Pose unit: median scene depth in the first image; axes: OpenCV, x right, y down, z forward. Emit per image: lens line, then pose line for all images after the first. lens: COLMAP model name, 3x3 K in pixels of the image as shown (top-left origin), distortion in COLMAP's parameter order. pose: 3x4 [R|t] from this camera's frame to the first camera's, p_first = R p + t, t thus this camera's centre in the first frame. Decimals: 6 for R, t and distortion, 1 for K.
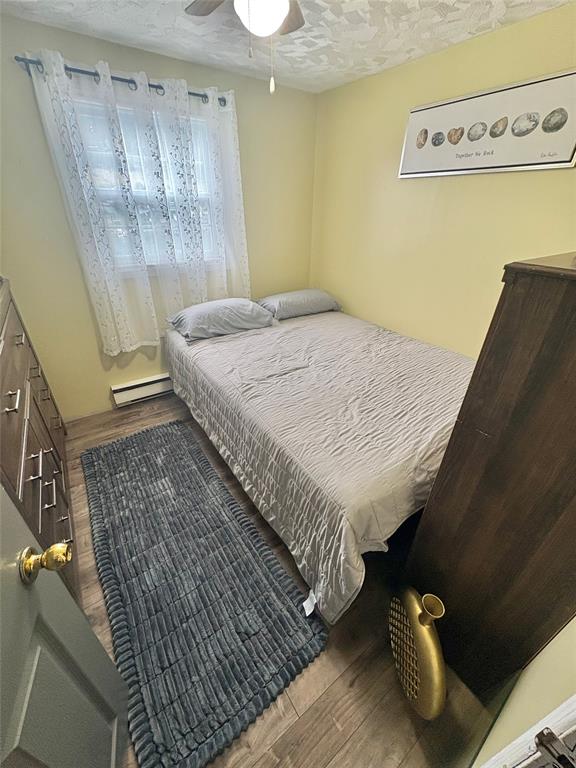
lens RADIAL K [[305.7, 0, 288.0], [0, 305.7, 382.4], [0, 0, 1]] dist [0.001289, -0.000249]
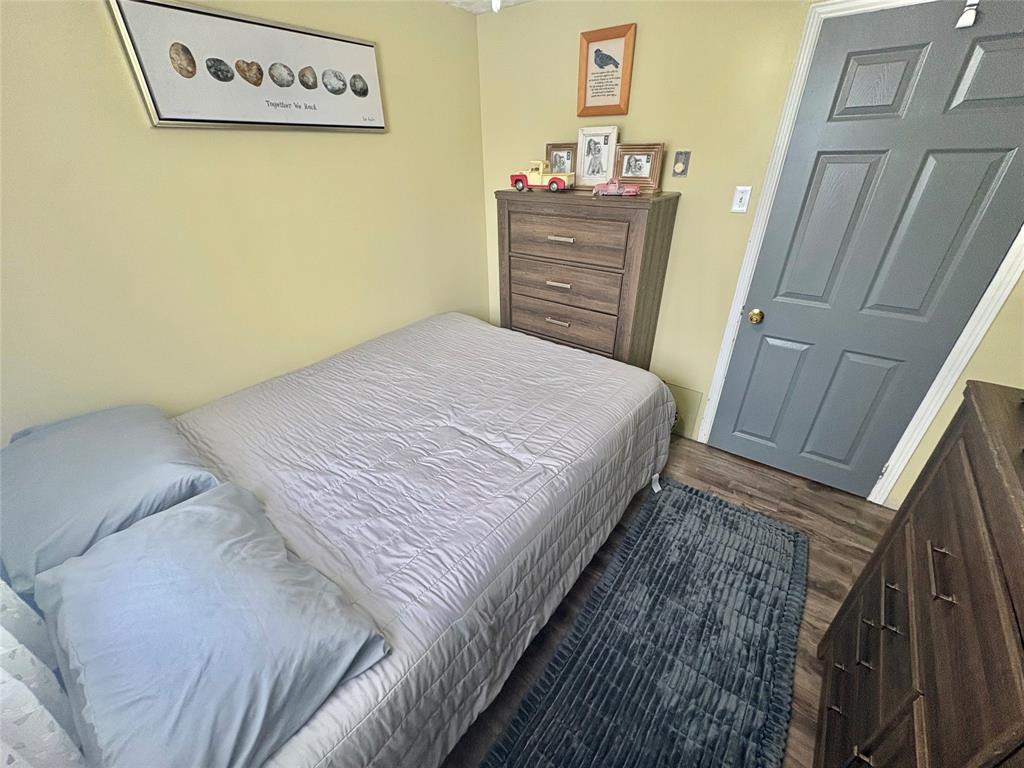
lens RADIAL K [[407.6, 0, 510.7], [0, 407.6, 381.1], [0, 0, 1]] dist [0.001289, -0.000249]
pose [[-0.287039, -0.479169, 0.829461, -0.741014], [0.486965, 0.672675, 0.557112, -0.607453], [-0.824908, 0.563831, 0.040254, 0.932651]]
